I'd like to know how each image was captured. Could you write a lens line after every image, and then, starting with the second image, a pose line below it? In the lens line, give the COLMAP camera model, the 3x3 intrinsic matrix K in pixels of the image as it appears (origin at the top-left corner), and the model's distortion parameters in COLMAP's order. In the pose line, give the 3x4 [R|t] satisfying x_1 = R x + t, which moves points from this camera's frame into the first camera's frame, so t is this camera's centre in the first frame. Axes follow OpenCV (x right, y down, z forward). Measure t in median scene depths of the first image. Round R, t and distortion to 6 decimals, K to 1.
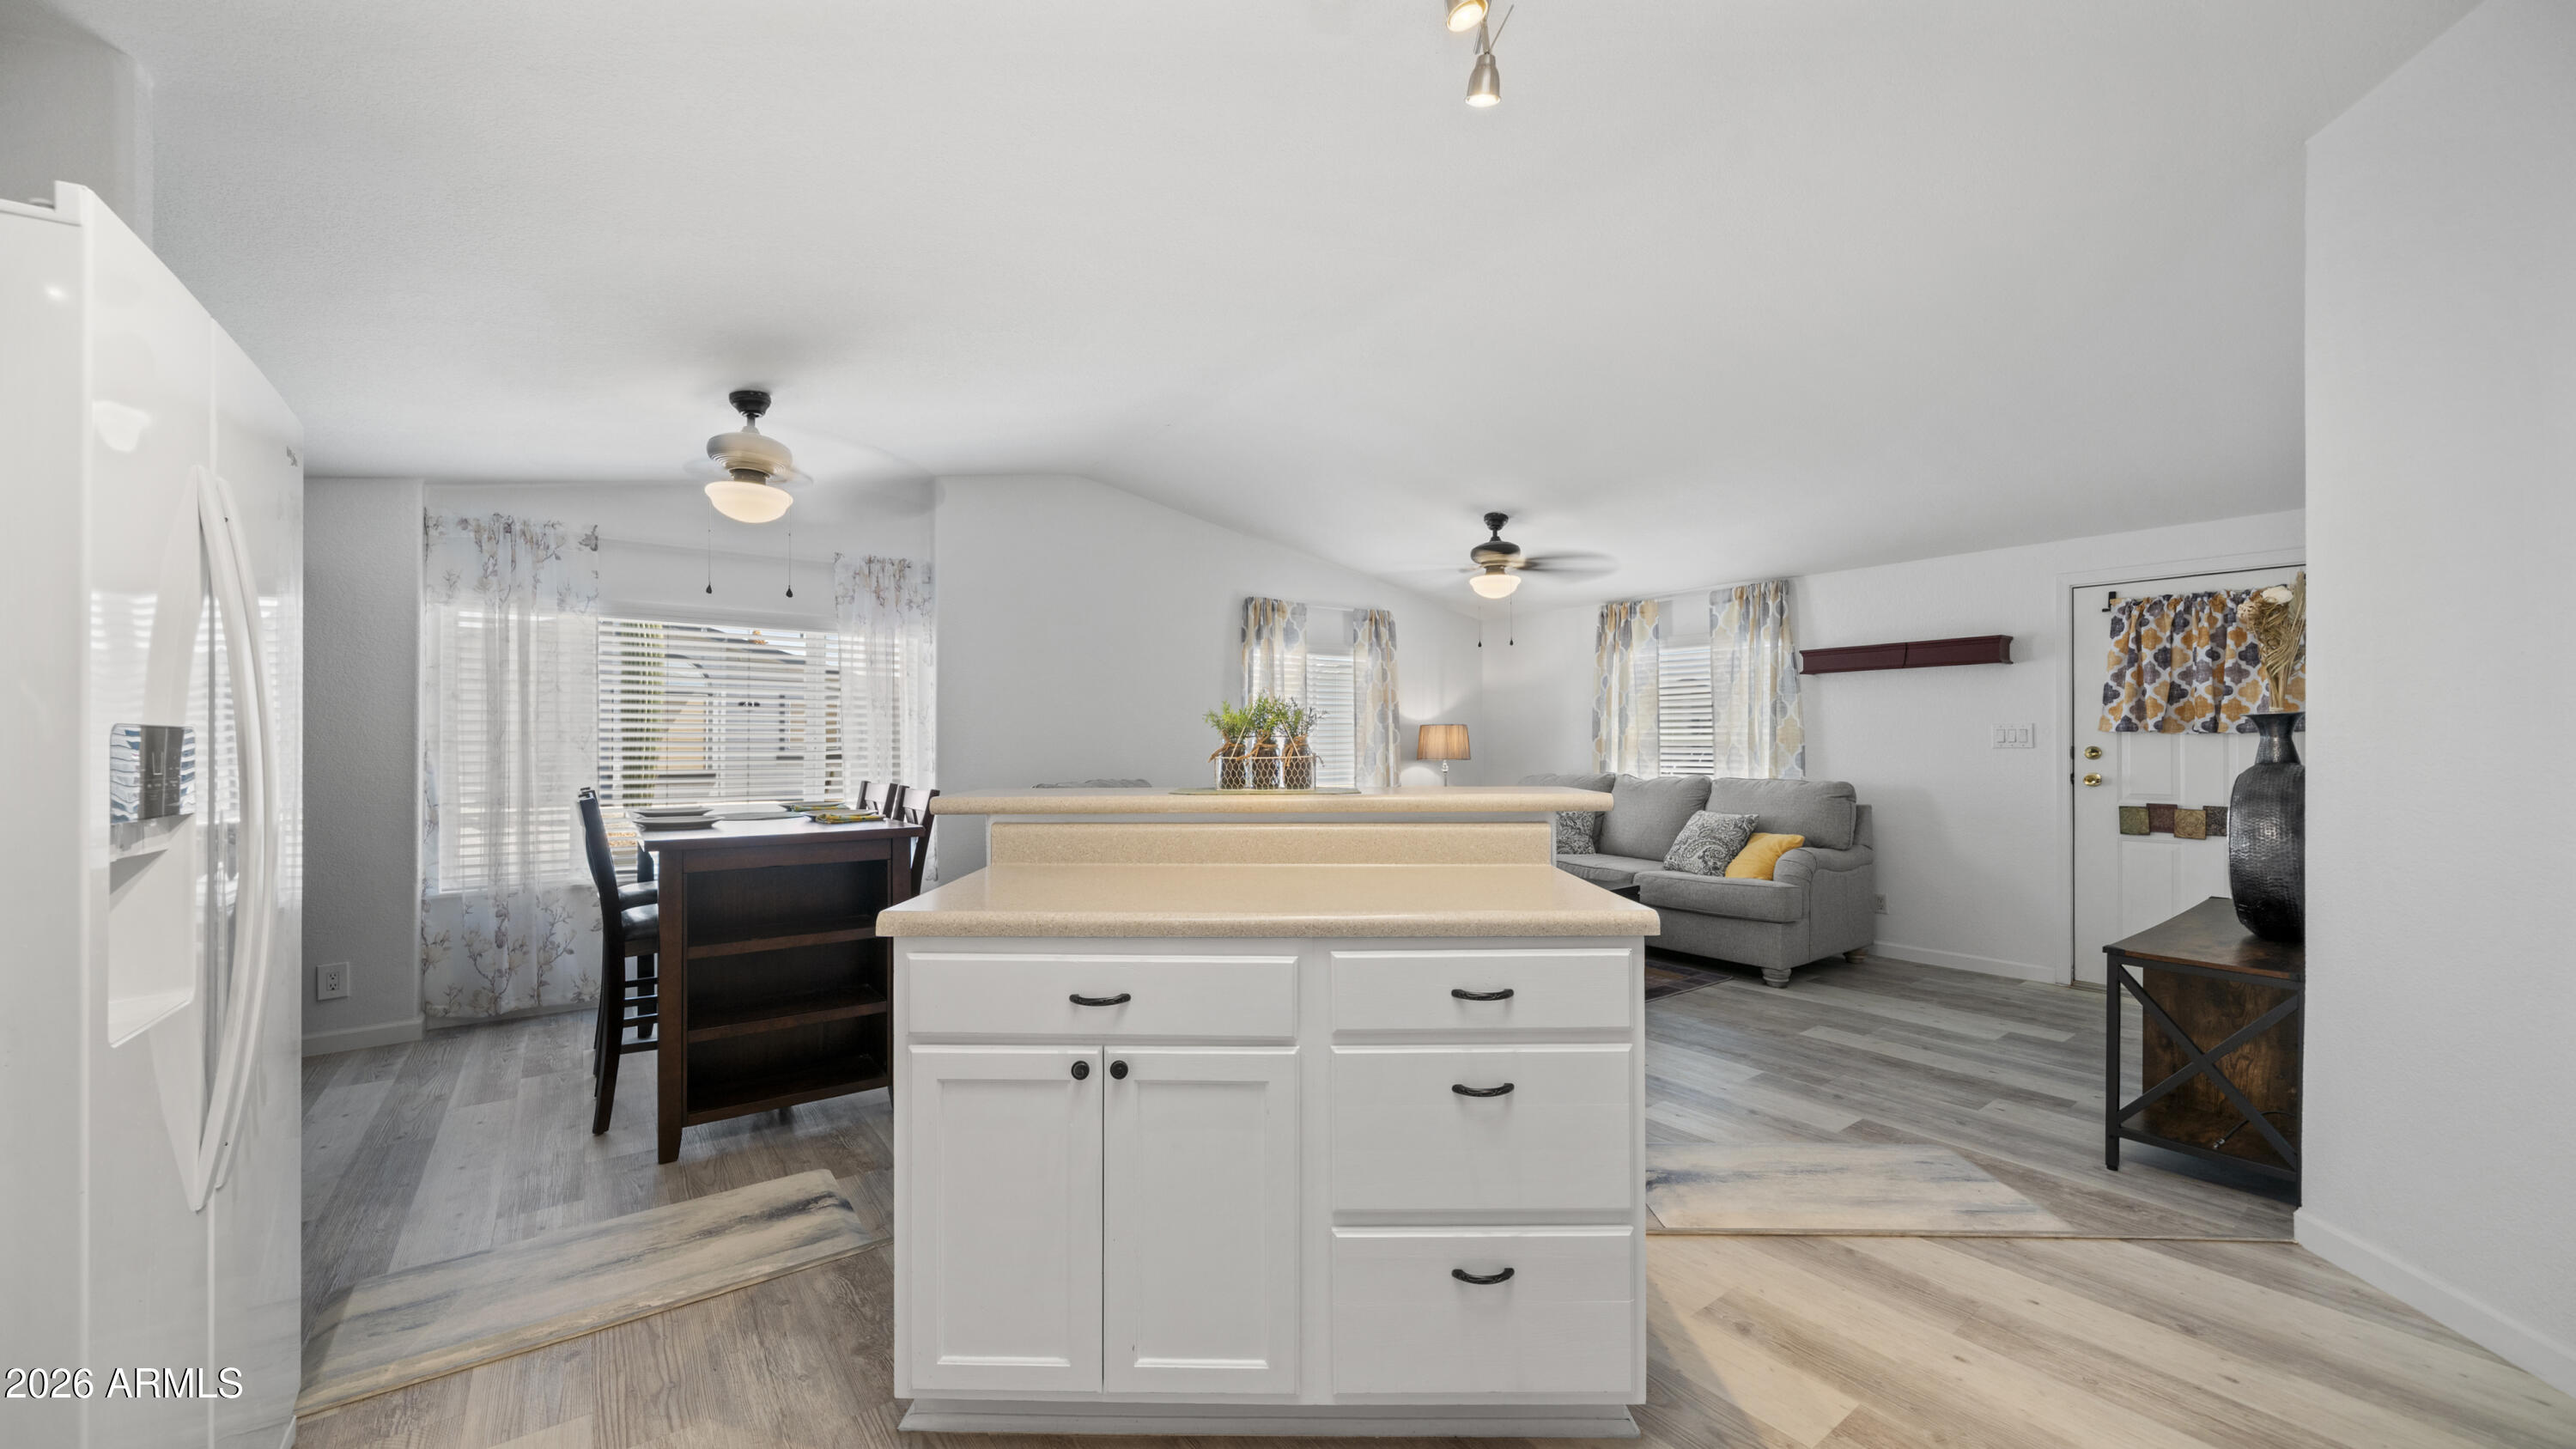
lens RADIAL K [[972.4, 0, 1294.7], [0, 972.4, 733.4], [0, 0, 1]] dist [-0.009075, 0.001028]
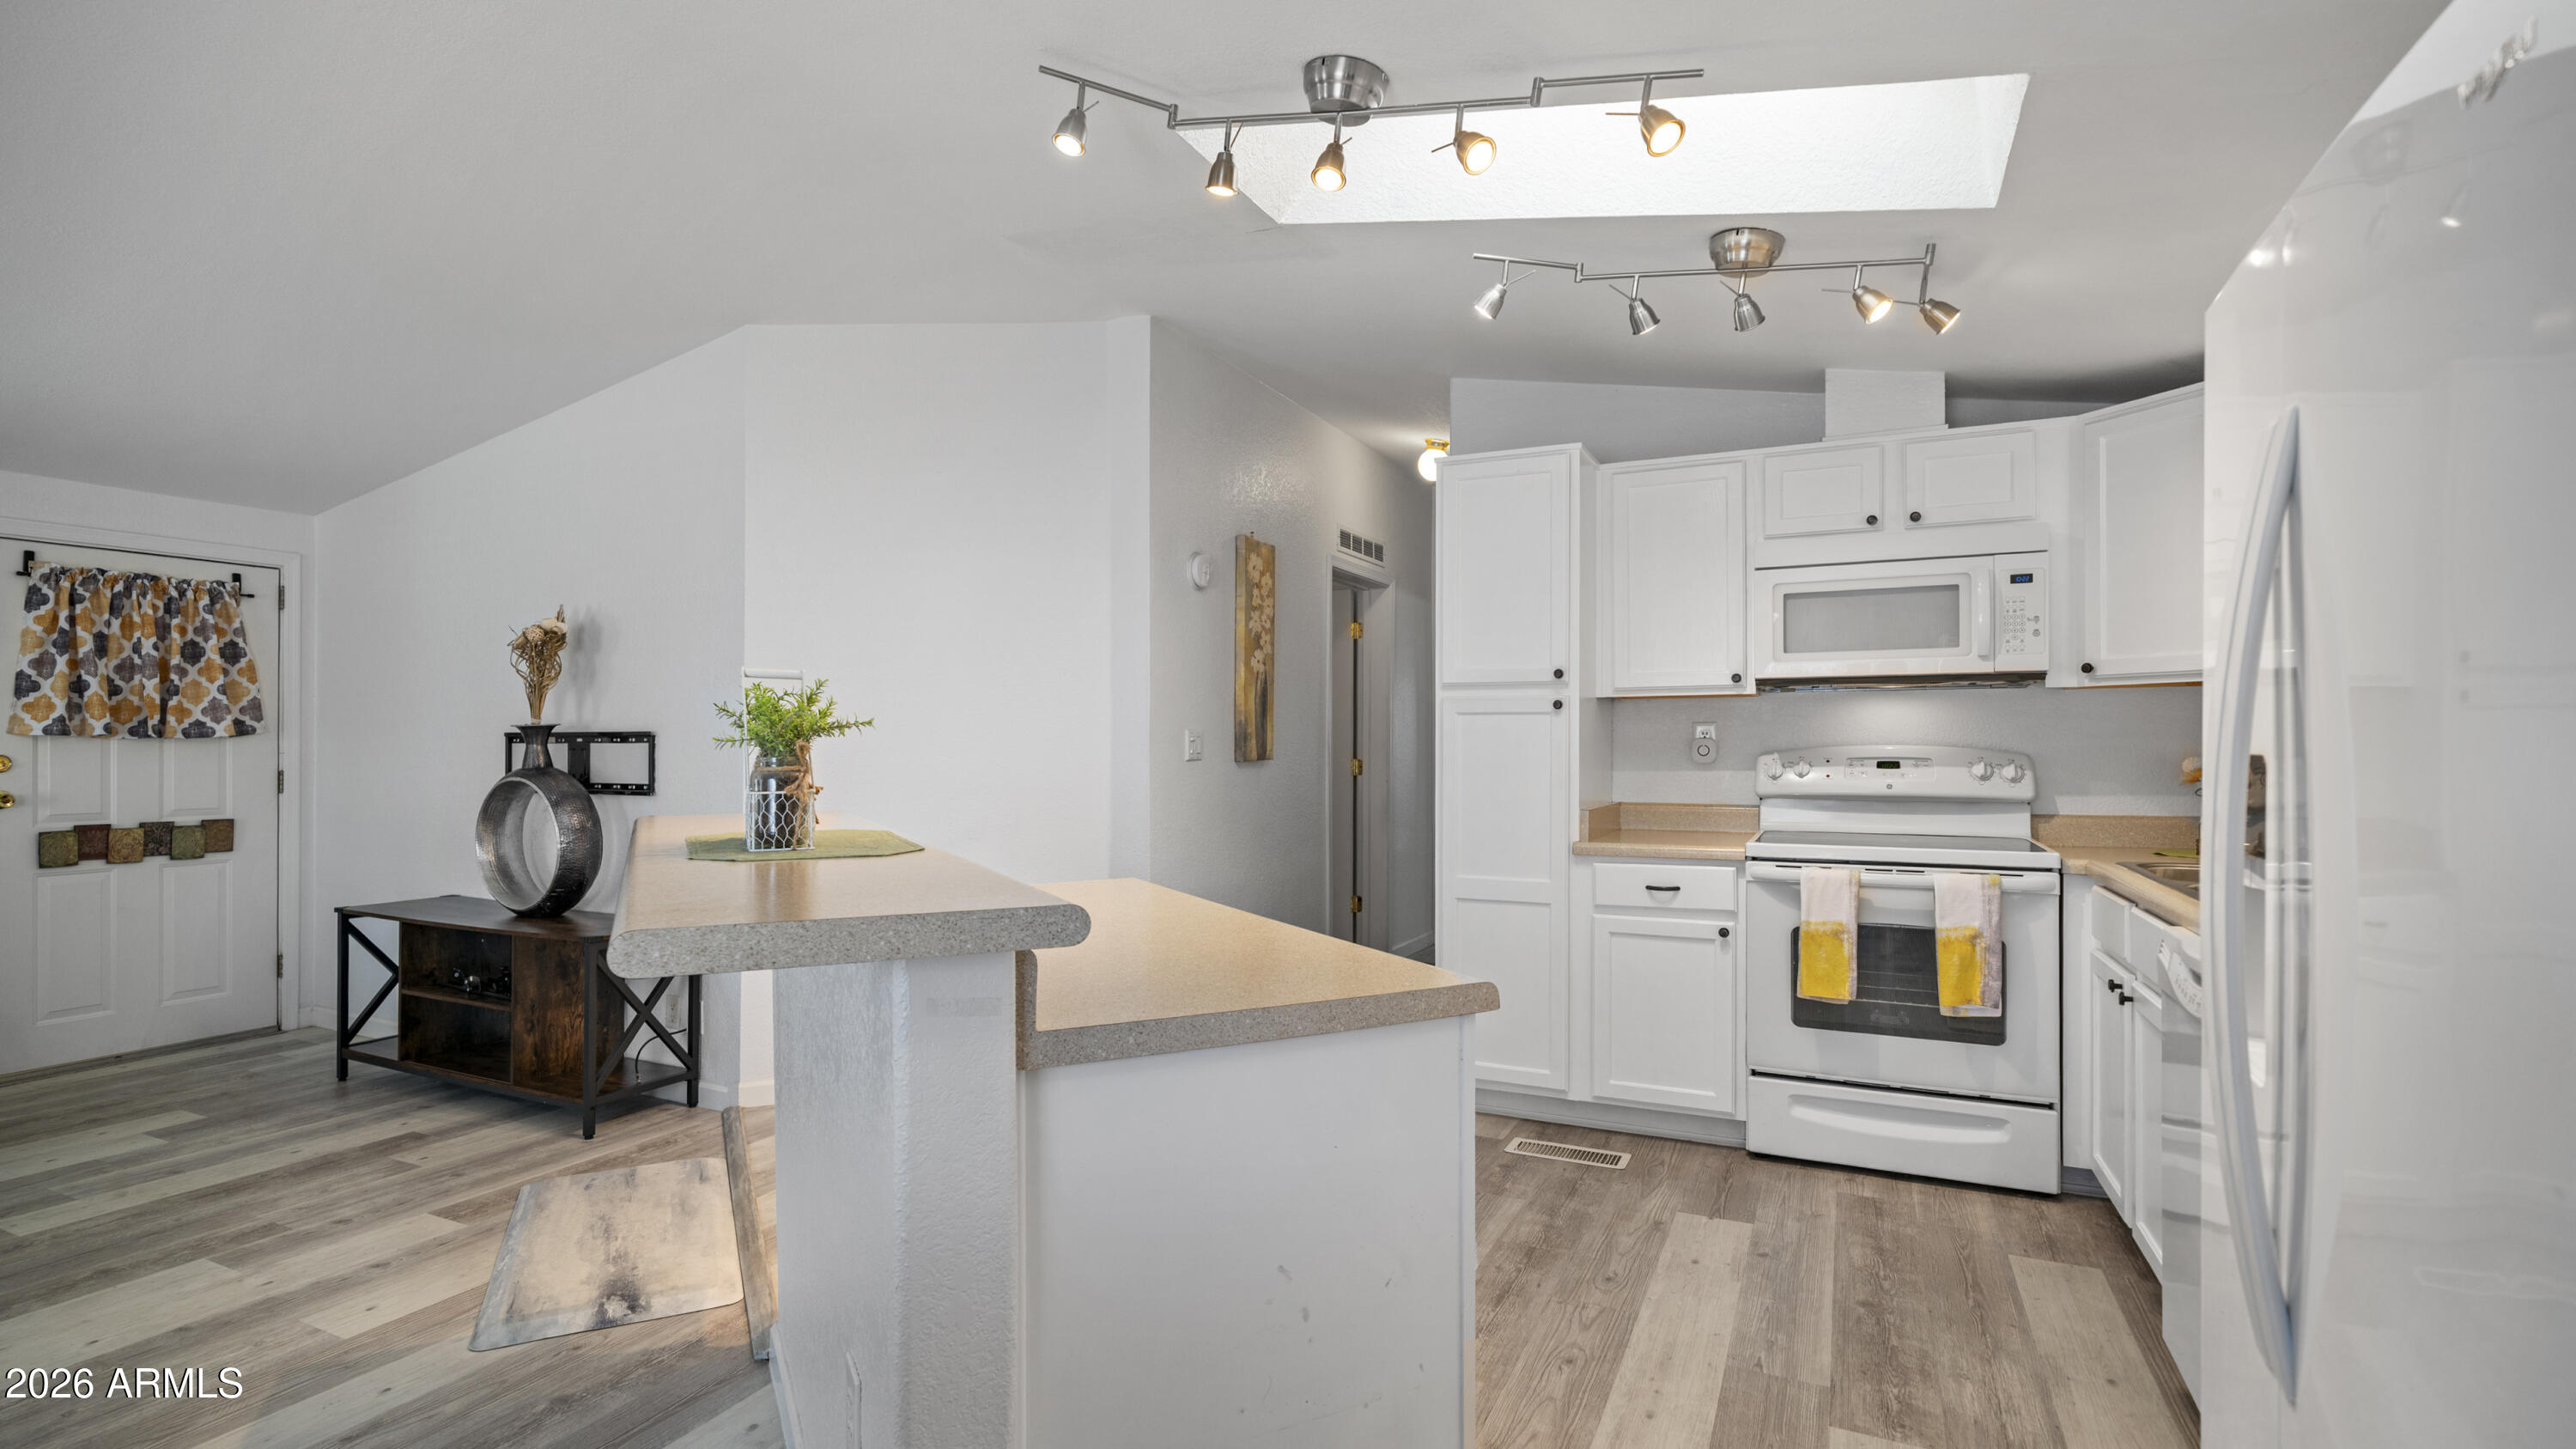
lens RADIAL K [[1193.7, 0, 1247.0], [0, 1193.7, 741.8], [0, 0, 1]] dist [0.003140, -0.001330]
pose [[-0.439578, -0.003628, 0.898197, -0.434580], [-0.009546, 0.999954, -0.000633, -0.005377], [-0.898154, -0.008852, -0.439592, 0.570055]]
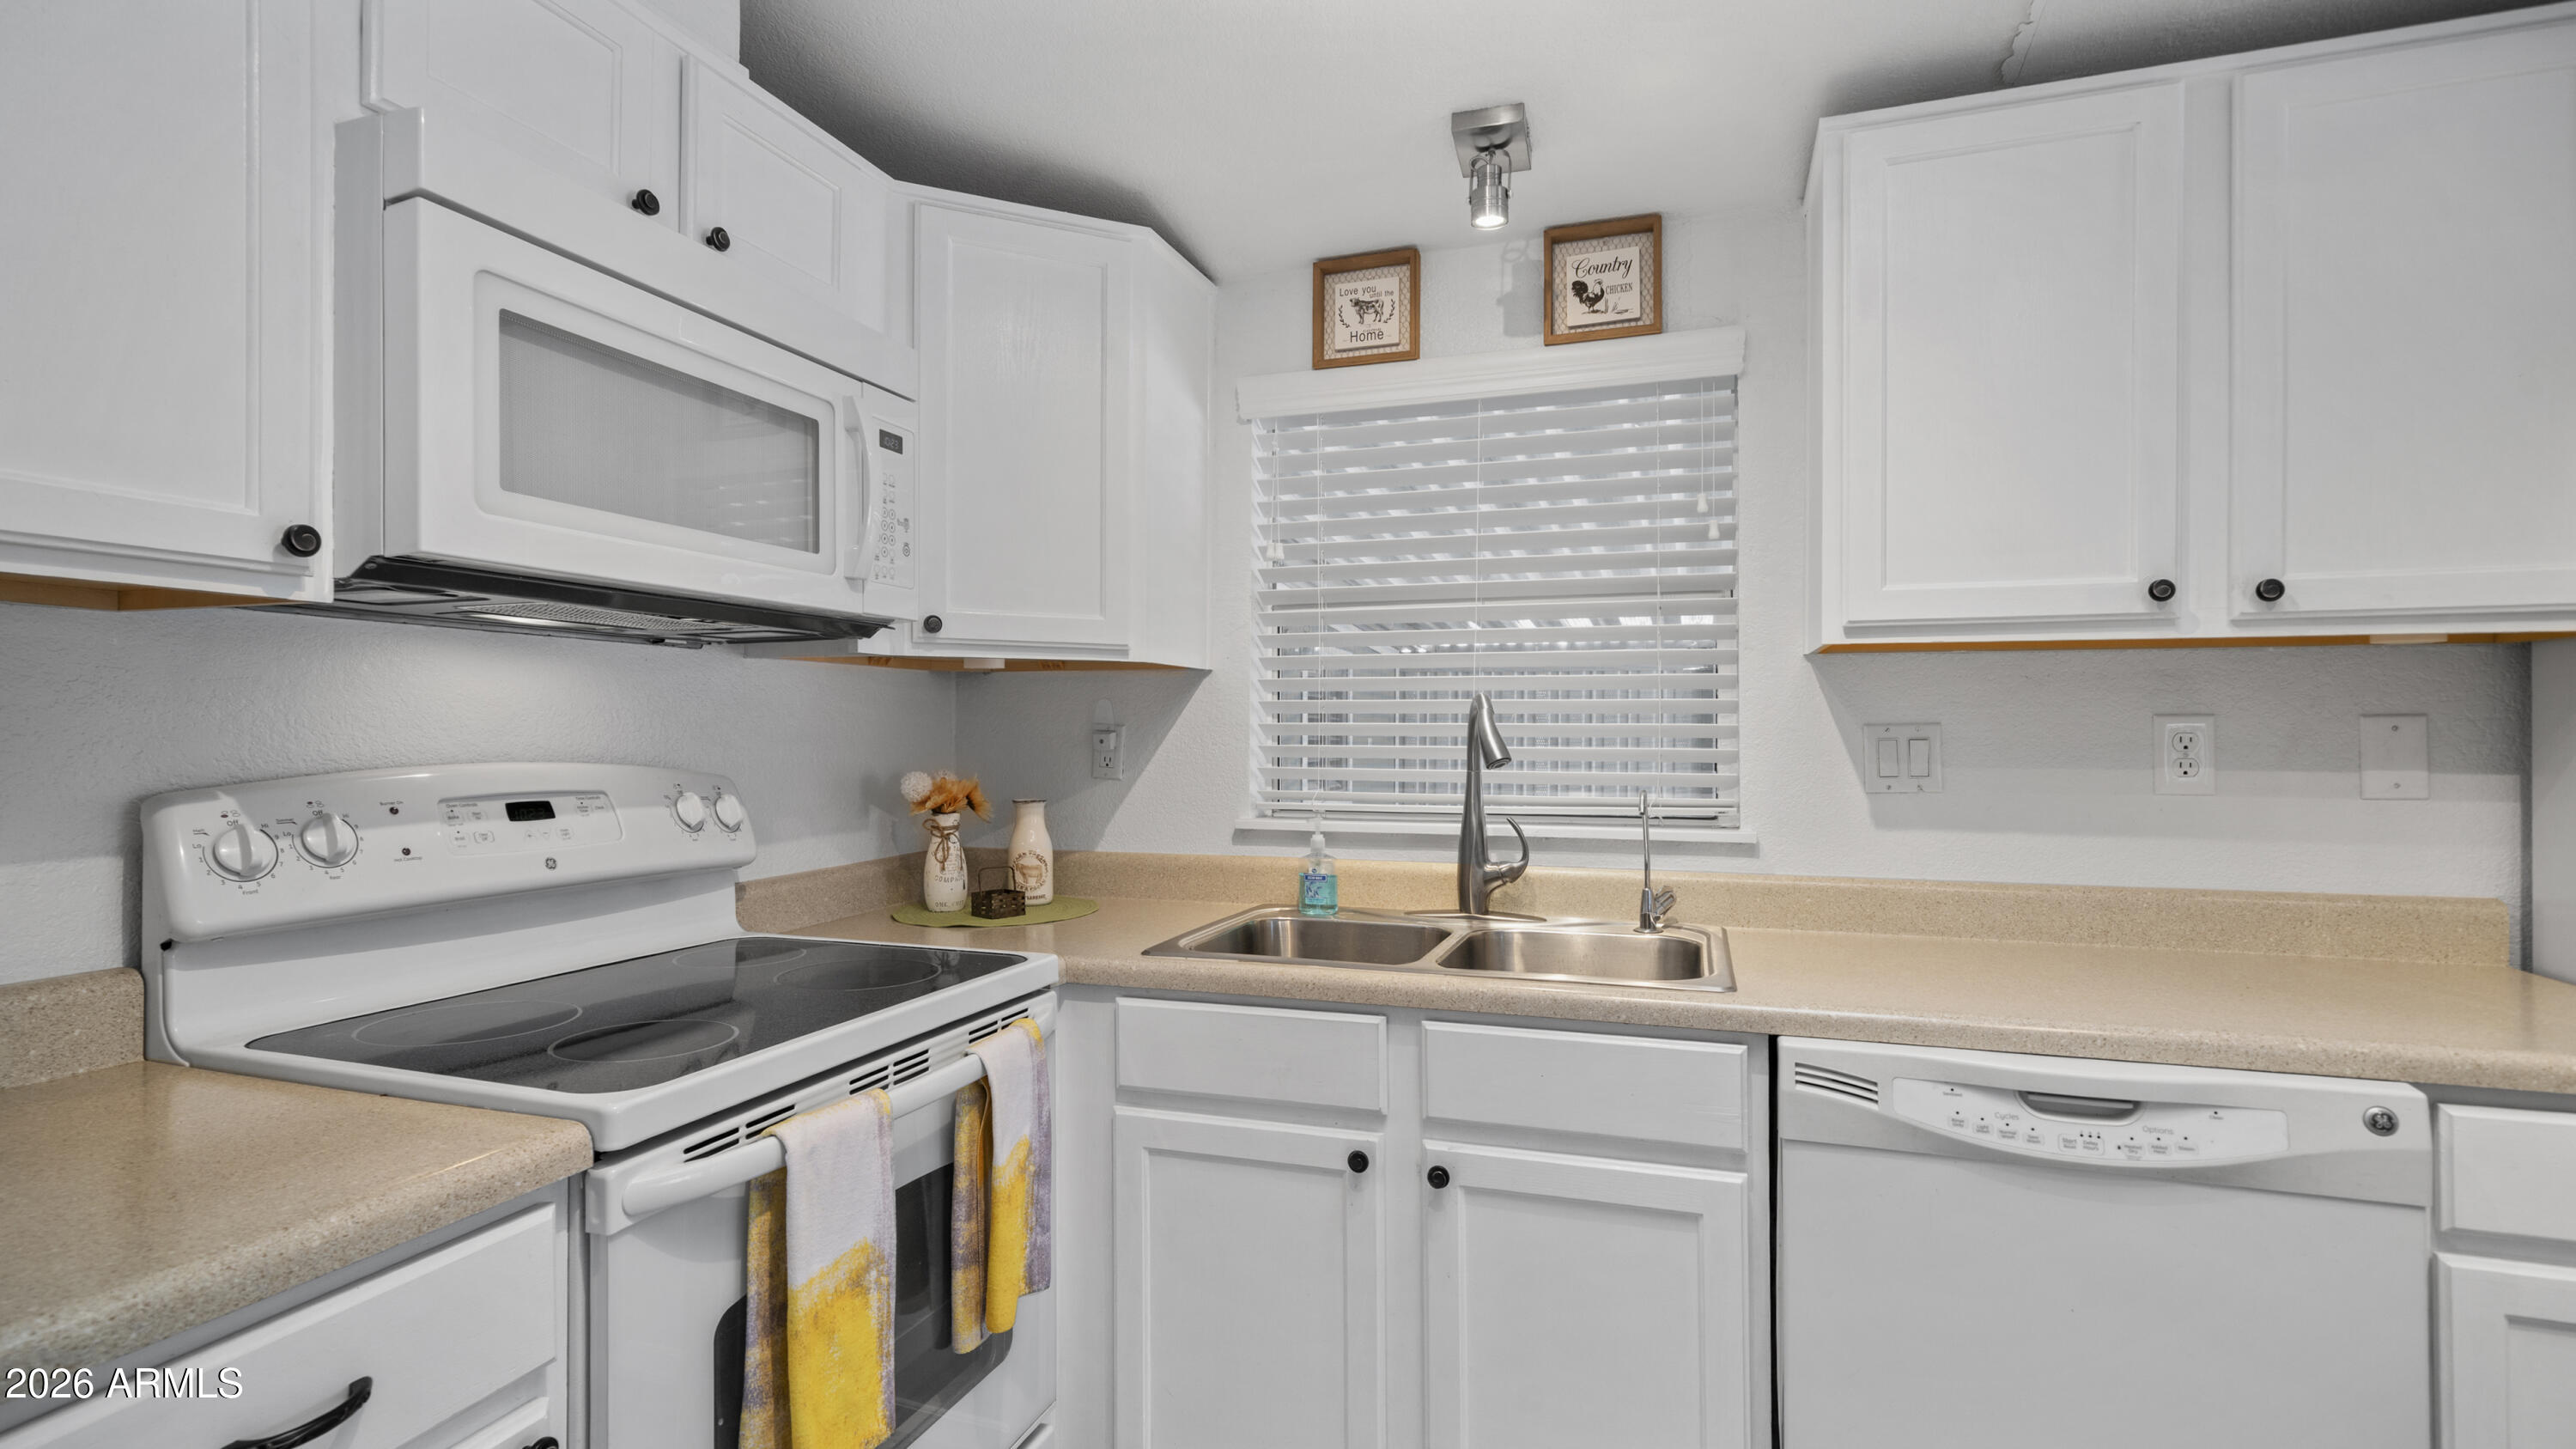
lens RADIAL K [[1193.7, 0, 1257.8], [0, 1193.7, 732.1], [0, 0, 1]] dist [0.003140, -0.001330]
pose [[-0.837769, -0.005088, -0.546001, 0.142914], [0.003298, 0.999891, -0.014378, -0.011361], [0.546015, -0.013846, -0.837661, 0.196409]]
